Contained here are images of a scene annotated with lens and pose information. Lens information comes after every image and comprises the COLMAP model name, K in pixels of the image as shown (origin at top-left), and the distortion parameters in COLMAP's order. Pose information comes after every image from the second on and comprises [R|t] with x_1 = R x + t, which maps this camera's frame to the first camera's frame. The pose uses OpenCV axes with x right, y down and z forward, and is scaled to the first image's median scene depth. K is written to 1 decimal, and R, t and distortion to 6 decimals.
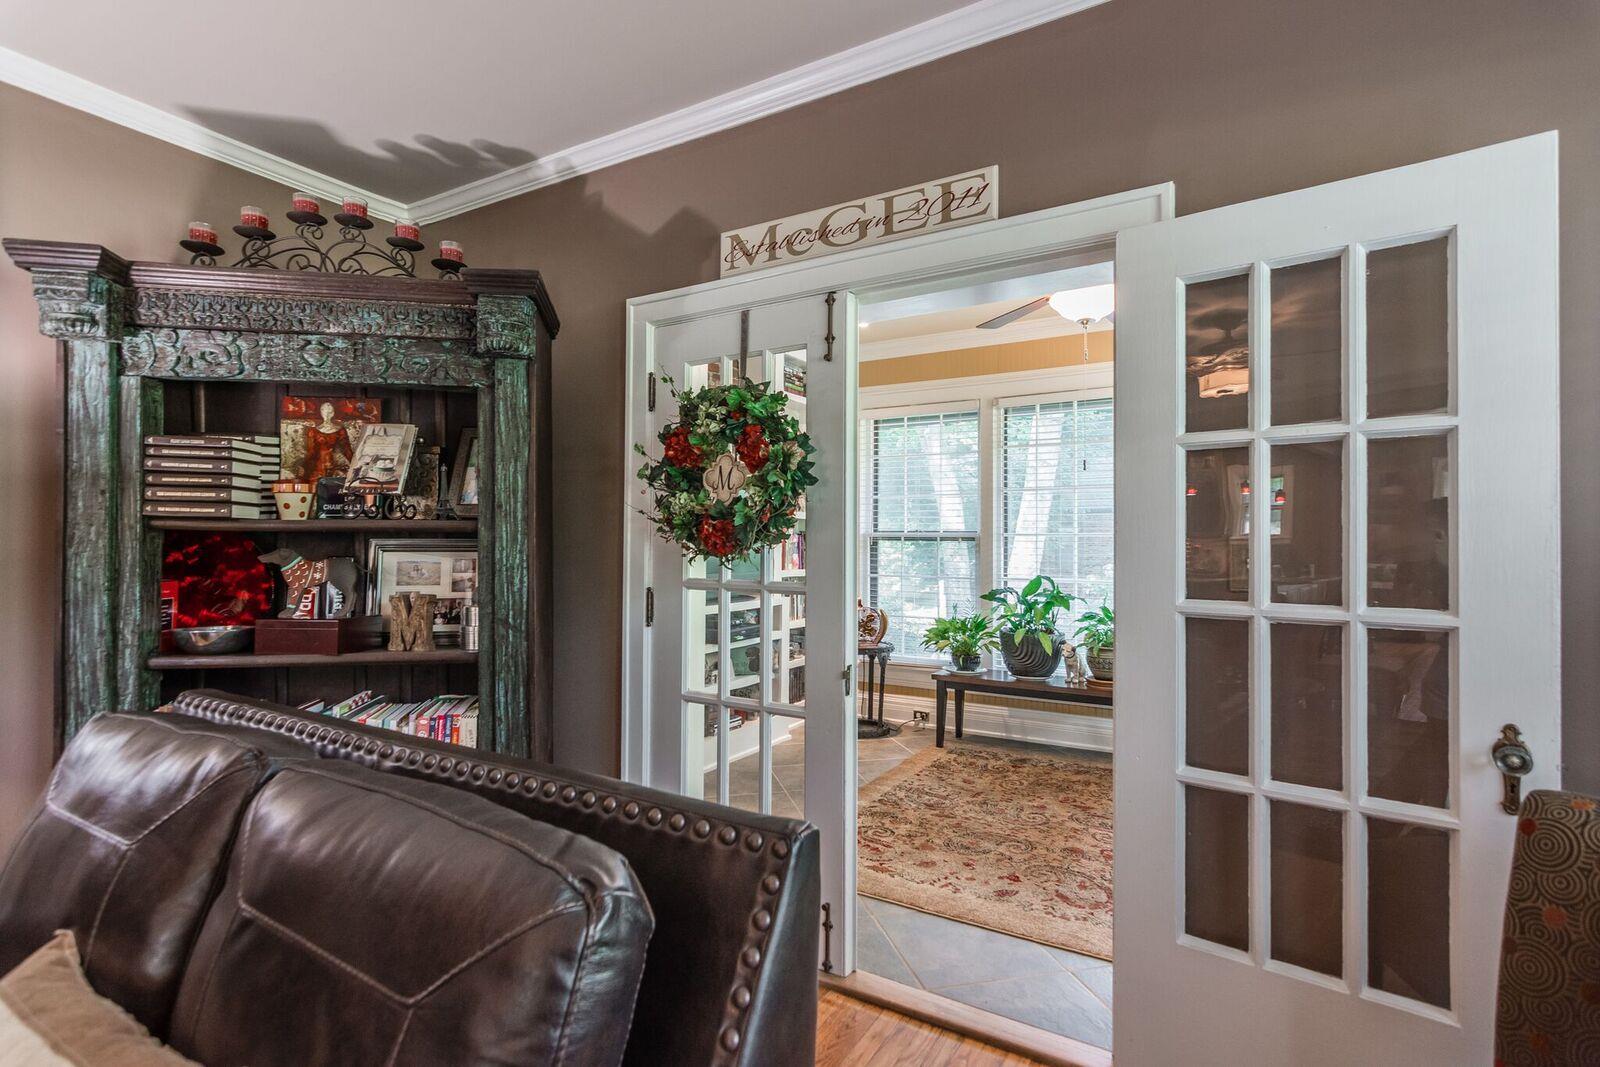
lens RADIAL K [[758.5, 0, 801.5], [0, 758.5, 525.2], [0, 0, 1]] dist [-0.005089, 0.002017]
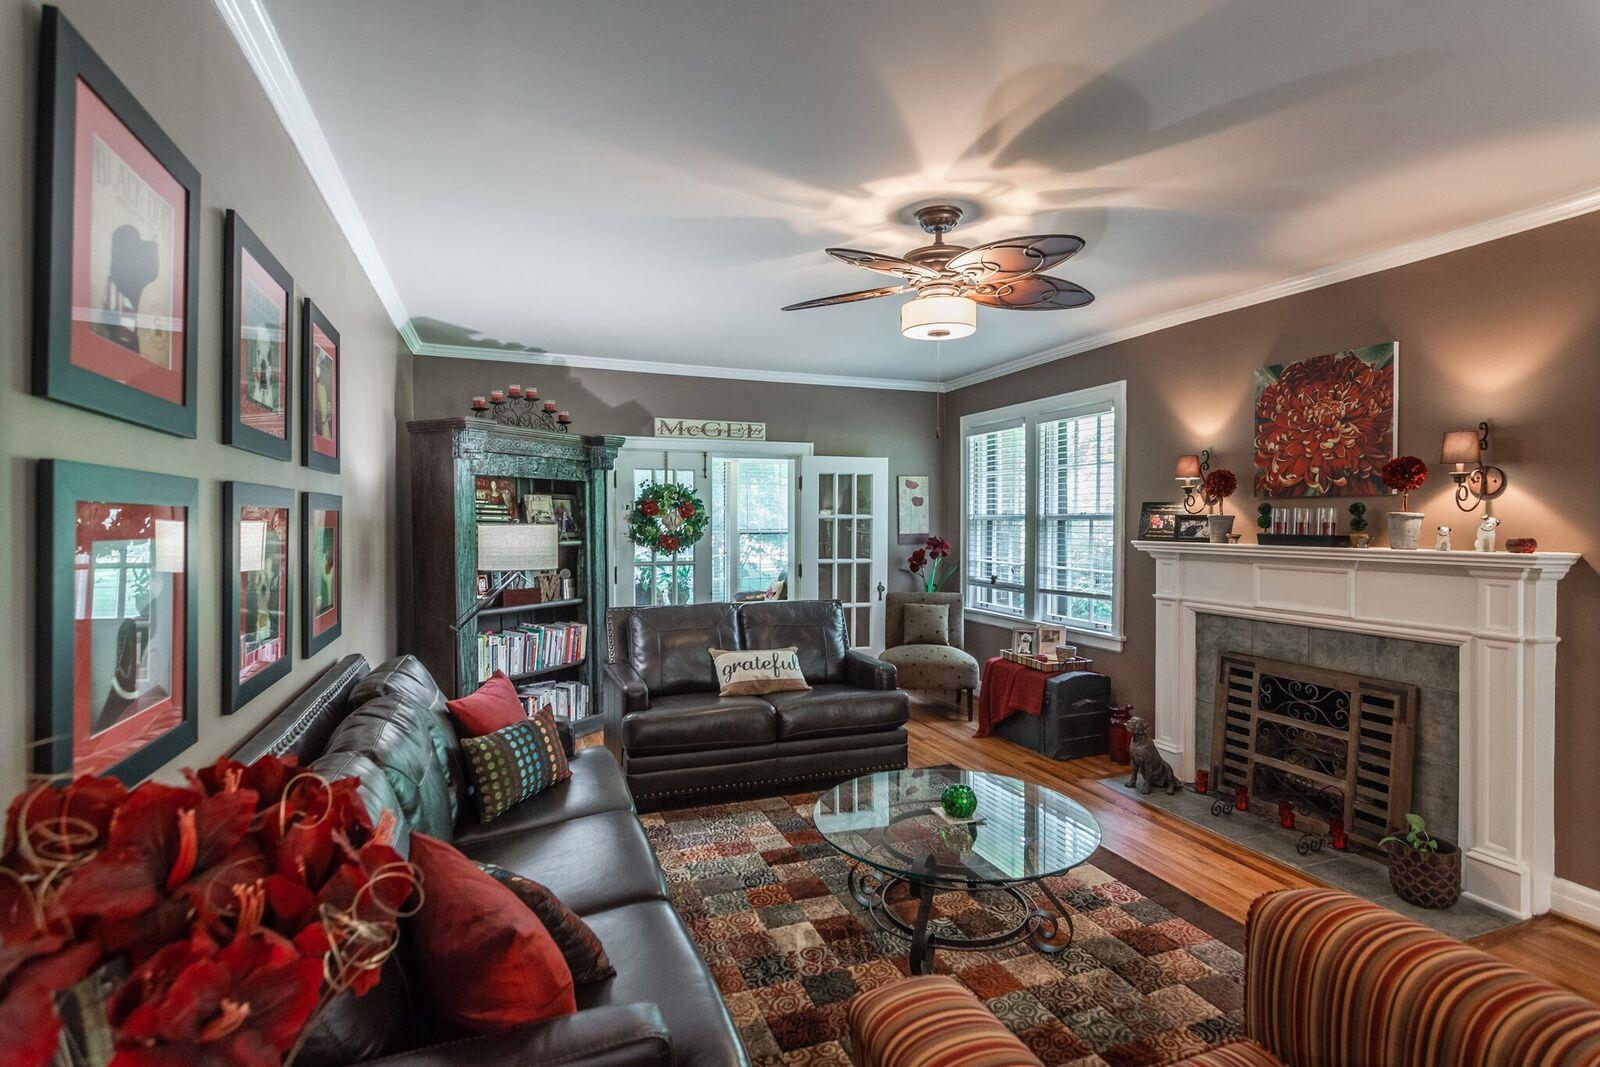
lens RADIAL K [[758.5, 0, 801.2], [0, 758.5, 526.0], [0, 0, 1]] dist [-0.005089, 0.002017]
pose [[0.614077, -0.007798, 0.789207, -1.881325], [-0.009314, 0.999810, 0.017126, -0.096303], [-0.789191, -0.017868, 0.613888, -0.922695]]
